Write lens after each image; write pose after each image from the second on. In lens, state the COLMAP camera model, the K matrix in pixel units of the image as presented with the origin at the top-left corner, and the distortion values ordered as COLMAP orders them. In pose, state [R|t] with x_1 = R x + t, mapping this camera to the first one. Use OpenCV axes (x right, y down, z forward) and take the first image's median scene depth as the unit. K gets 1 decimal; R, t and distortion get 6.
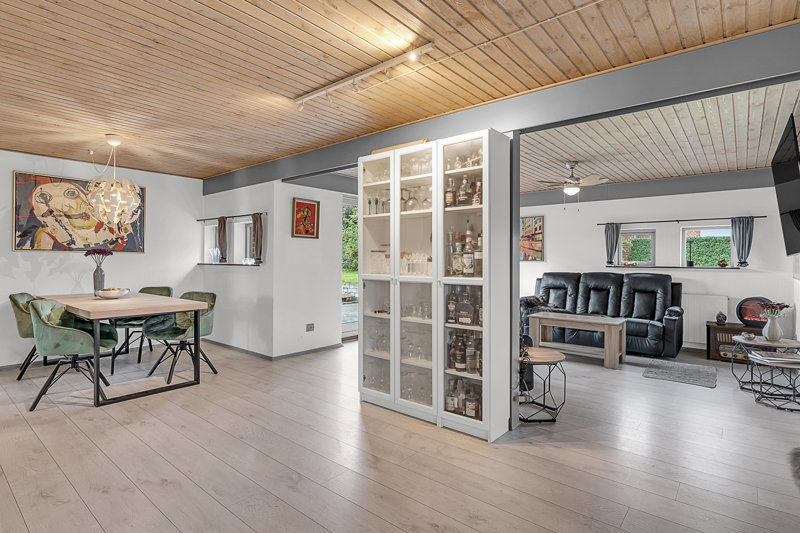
lens RADIAL K [[411.9, 0, 399.5], [0, 411.9, 258.3], [0, 0, 1]] dist [-0.005609, 0.001073]
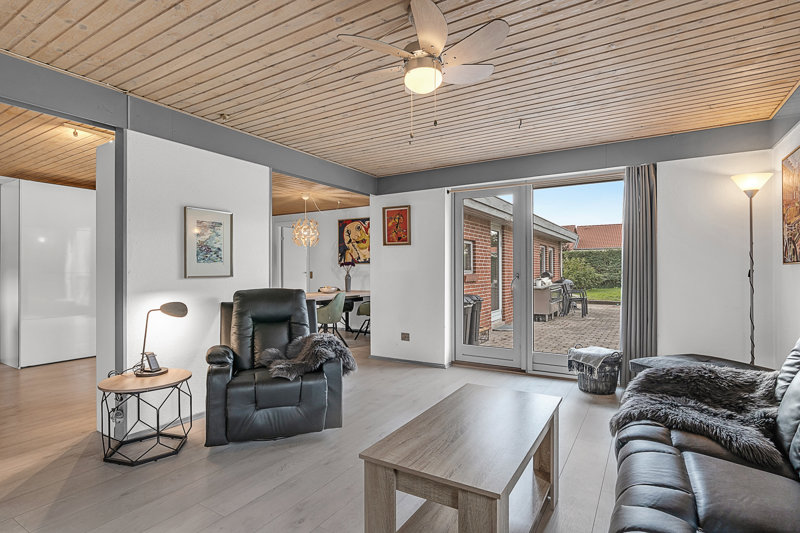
lens RADIAL K [[411.9, 0, 403.9], [0, 411.9, 266.7], [0, 0, 1]] dist [-0.005609, 0.001073]
pose [[0.139081, -0.013881, -0.990184, 0.761395], [0.008065, 0.999884, -0.012884, 0.015459], [0.990248, -0.006194, 0.139177, 0.883711]]
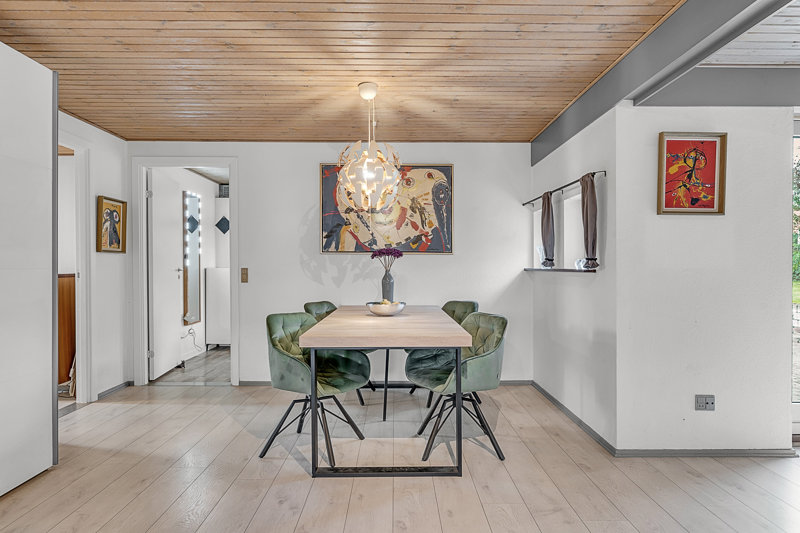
lens RADIAL K [[490.0, 0, 406.6], [0, 490.0, 266.4], [0, 0, 1]] dist [0.000576, -0.000819]
pose [[0.655077, -0.004106, -0.755551, -0.014927], [0.005014, 0.999987, -0.001088, 0.010208], [0.755546, -0.003076, 0.655089, 0.380930]]
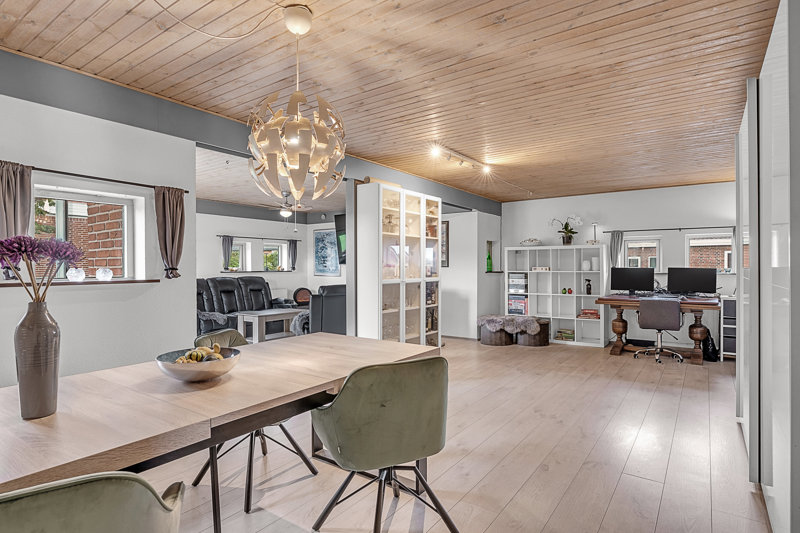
lens RADIAL K [[429.3, 0, 404.7], [0, 429.3, 268.2], [0, 0, 1]] dist [0.002615, -0.000168]
pose [[-0.084648, -0.010008, 0.996361, -0.931523], [-0.002791, 0.999948, 0.009807, -0.005823], [-0.996407, -0.001950, -0.084672, 0.710343]]
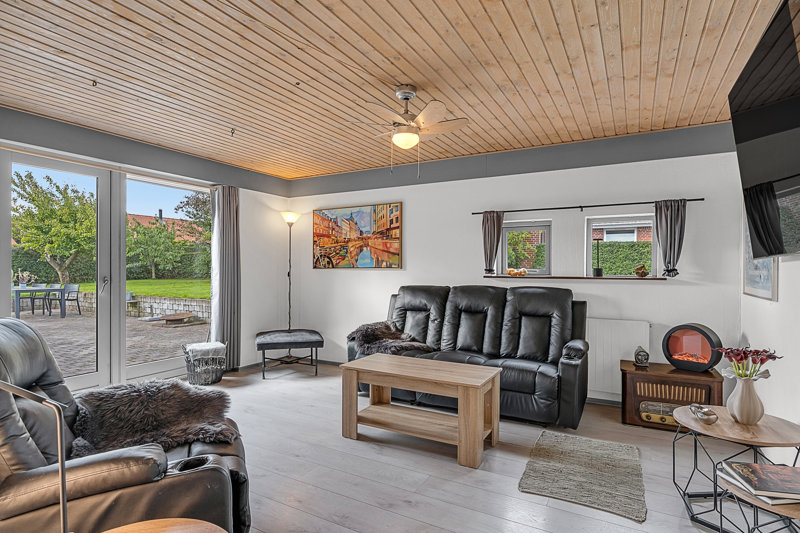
lens RADIAL K [[411.9, 0, 405.6], [0, 411.9, 271.1], [0, 0, 1]] dist [-0.005609, 0.001073]
pose [[0.982109, -0.003944, 0.188270, 0.303249], [0.001811, 0.999932, 0.011501, 0.003525], [-0.188303, -0.010954, 0.982050, 0.443482]]
